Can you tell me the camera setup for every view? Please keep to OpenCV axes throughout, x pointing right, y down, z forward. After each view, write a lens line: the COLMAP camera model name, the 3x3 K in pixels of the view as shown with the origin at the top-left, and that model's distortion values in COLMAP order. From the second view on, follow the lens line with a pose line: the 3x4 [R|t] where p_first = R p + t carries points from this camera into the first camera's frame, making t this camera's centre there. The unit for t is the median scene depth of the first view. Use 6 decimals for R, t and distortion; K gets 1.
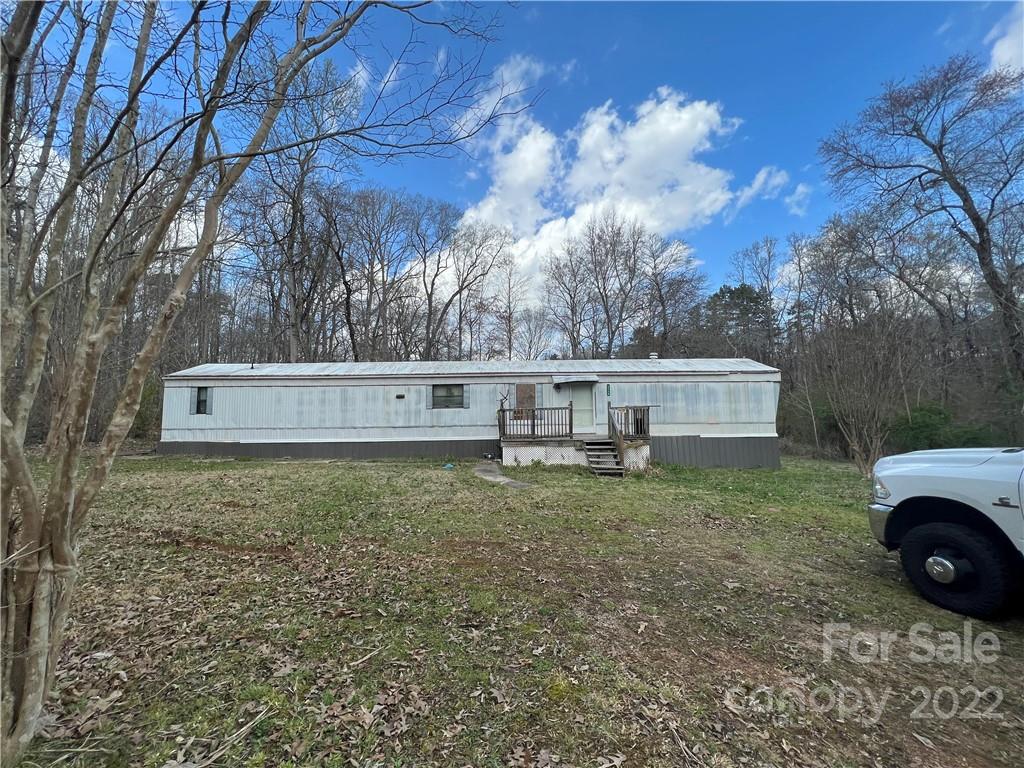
lens RADIAL K [[416.9, 0, 511.3], [0, 416.9, 390.1], [0, 0, 1]] dist [0.023860, 0.000112]
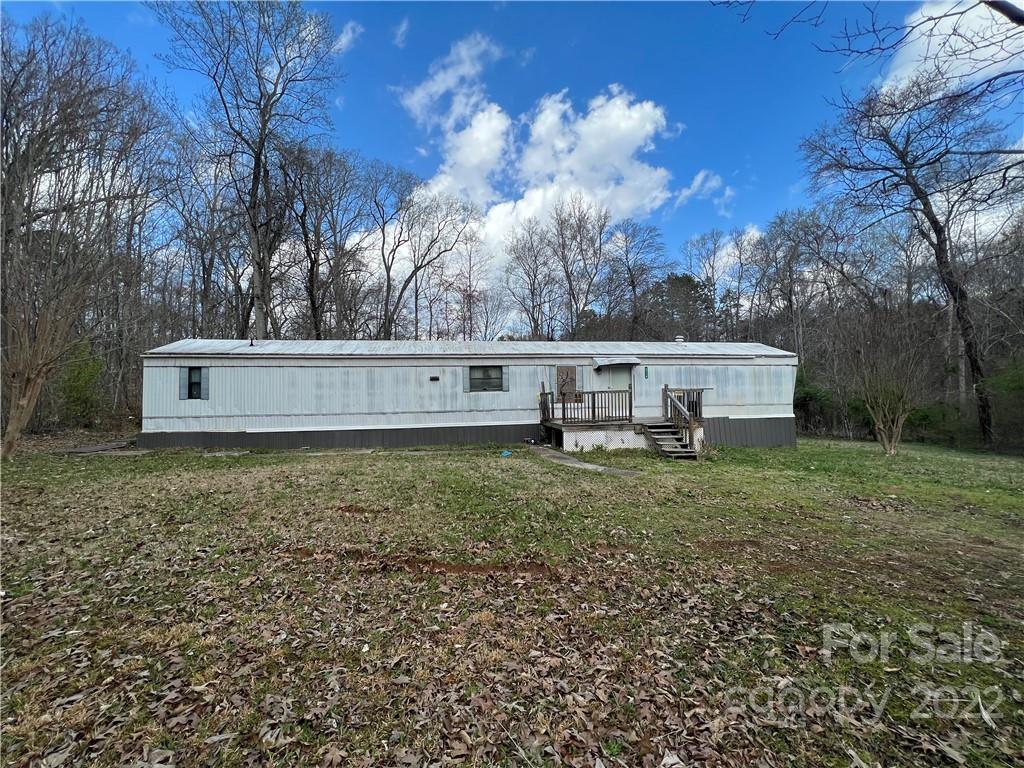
lens RADIAL K [[407.9, 0, 510.1], [0, 407.9, 381.1], [0, 0, 1]] dist [0.000312, 0.000275]
pose [[0.986075, 0.000448, 0.166303, -0.201203], [-0.004382, 0.999719, 0.023291, -0.000668], [-0.166245, -0.023695, 0.985800, 0.073398]]
